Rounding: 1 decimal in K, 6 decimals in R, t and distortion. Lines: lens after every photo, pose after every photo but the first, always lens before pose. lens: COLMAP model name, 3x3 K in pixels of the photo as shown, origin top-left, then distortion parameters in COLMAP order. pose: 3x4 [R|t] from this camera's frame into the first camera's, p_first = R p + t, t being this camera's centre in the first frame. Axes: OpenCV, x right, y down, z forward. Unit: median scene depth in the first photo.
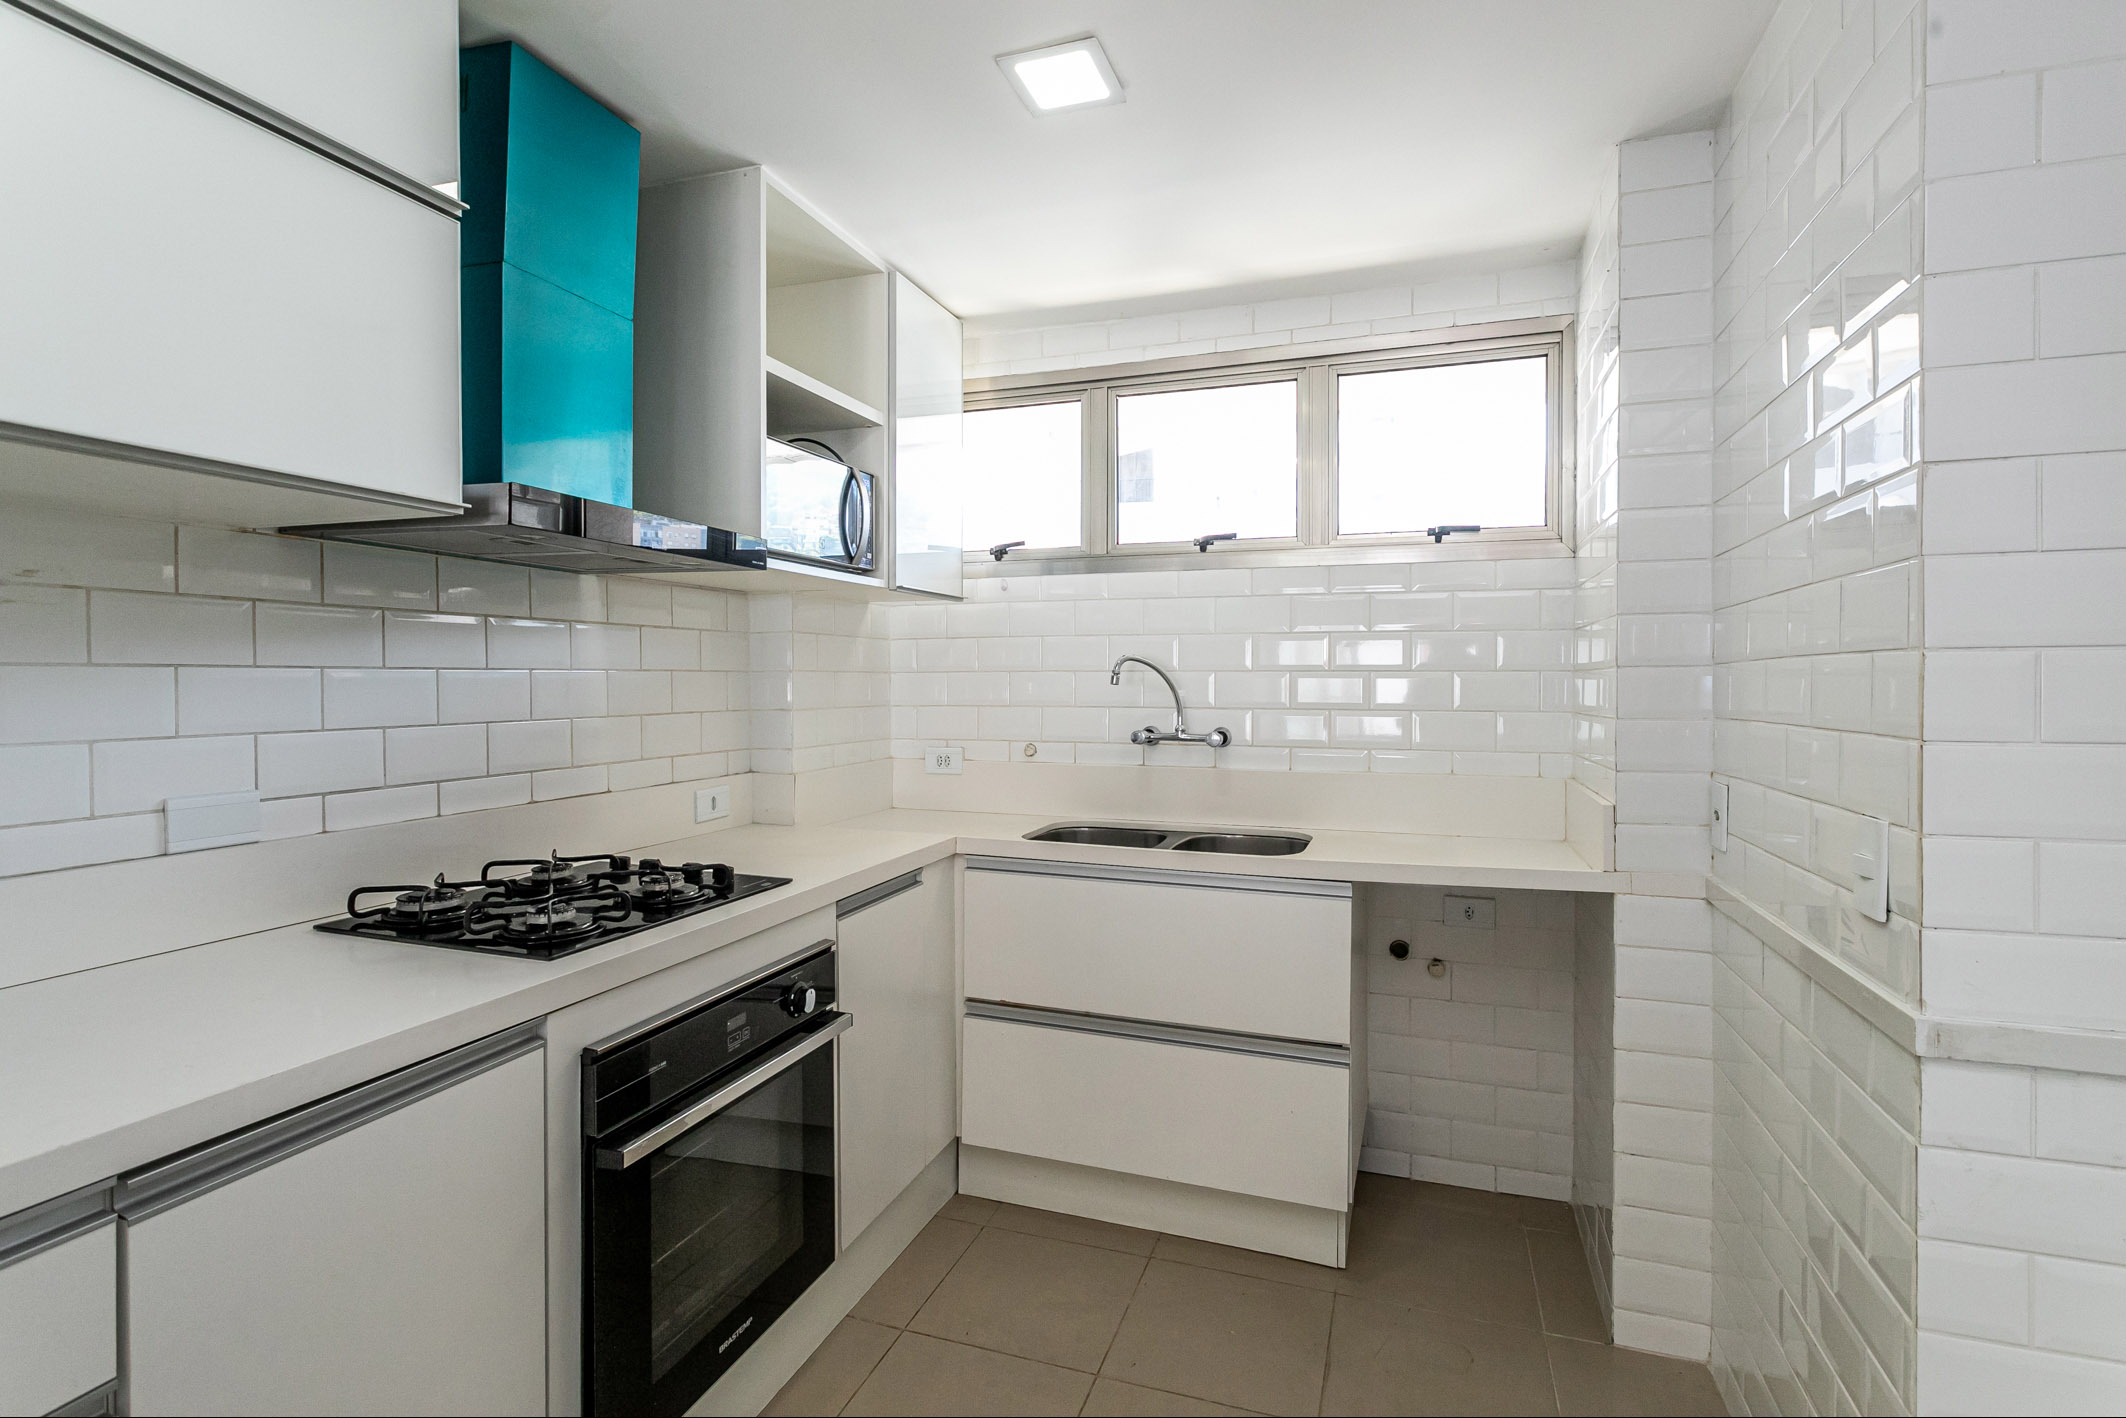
lens RADIAL K [[1021.3, 0, 1057.4], [0, 1021.3, 694.1], [0, 0, 1]] dist [0.002911, -0.000697]
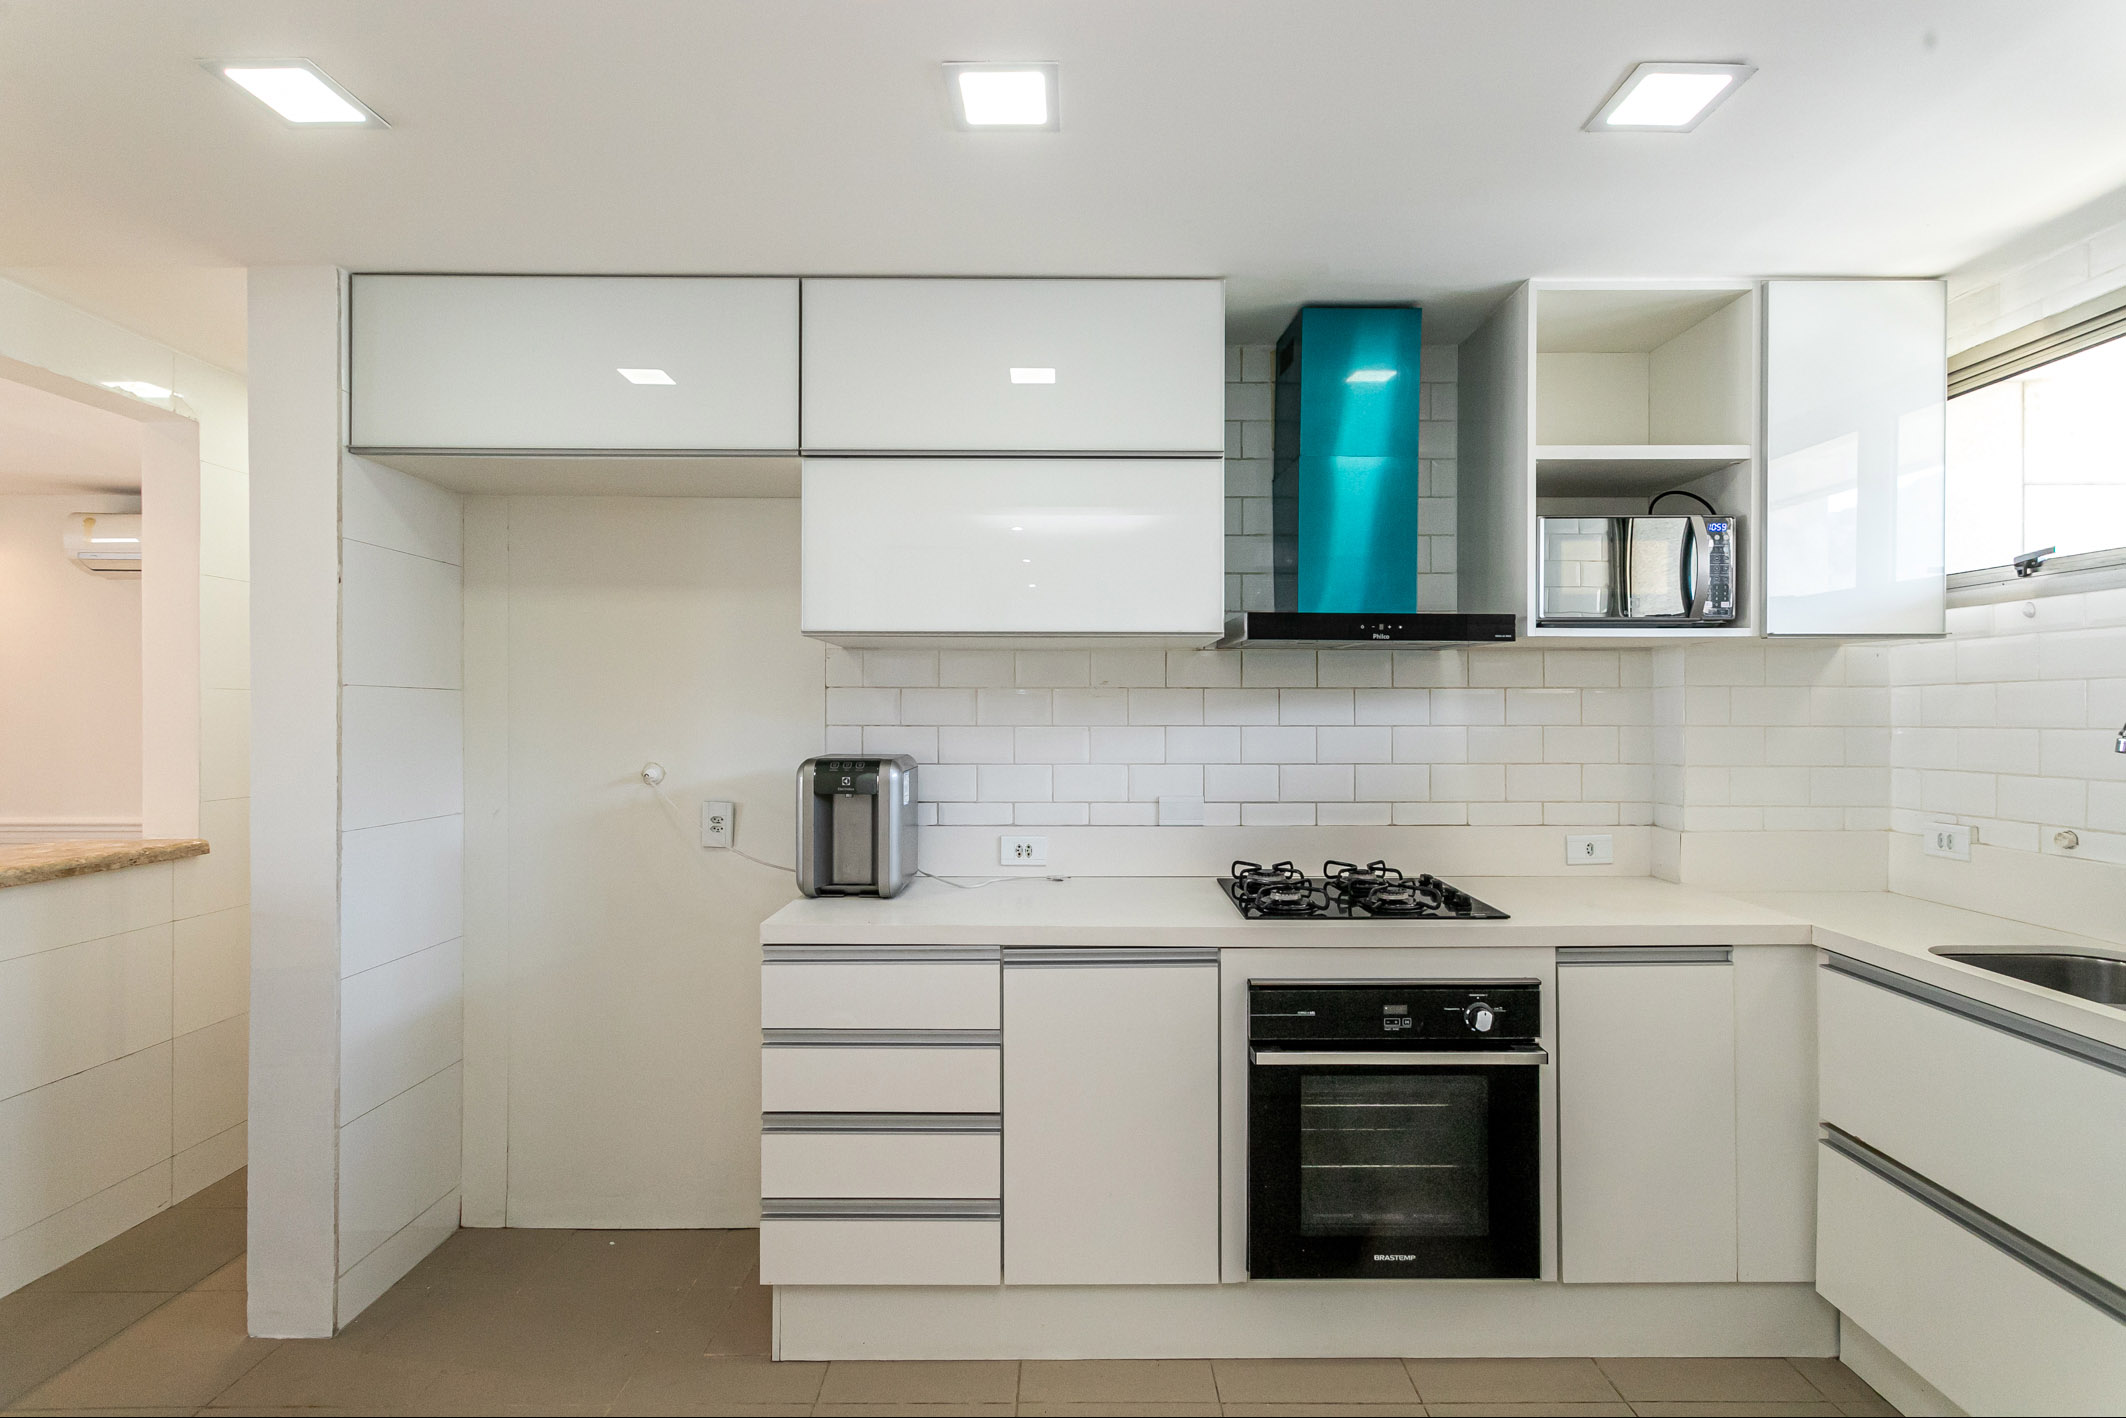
lens RADIAL K [[1021.3, 0, 1069.4], [0, 1021.3, 703.7], [0, 0, 1]] dist [0.002911, -0.000697]
pose [[0.328003, -0.006336, -0.944655, 0.549875], [-0.014873, 0.999819, -0.011870, -0.027749], [0.944560, 0.017943, 0.327849, 0.141954]]
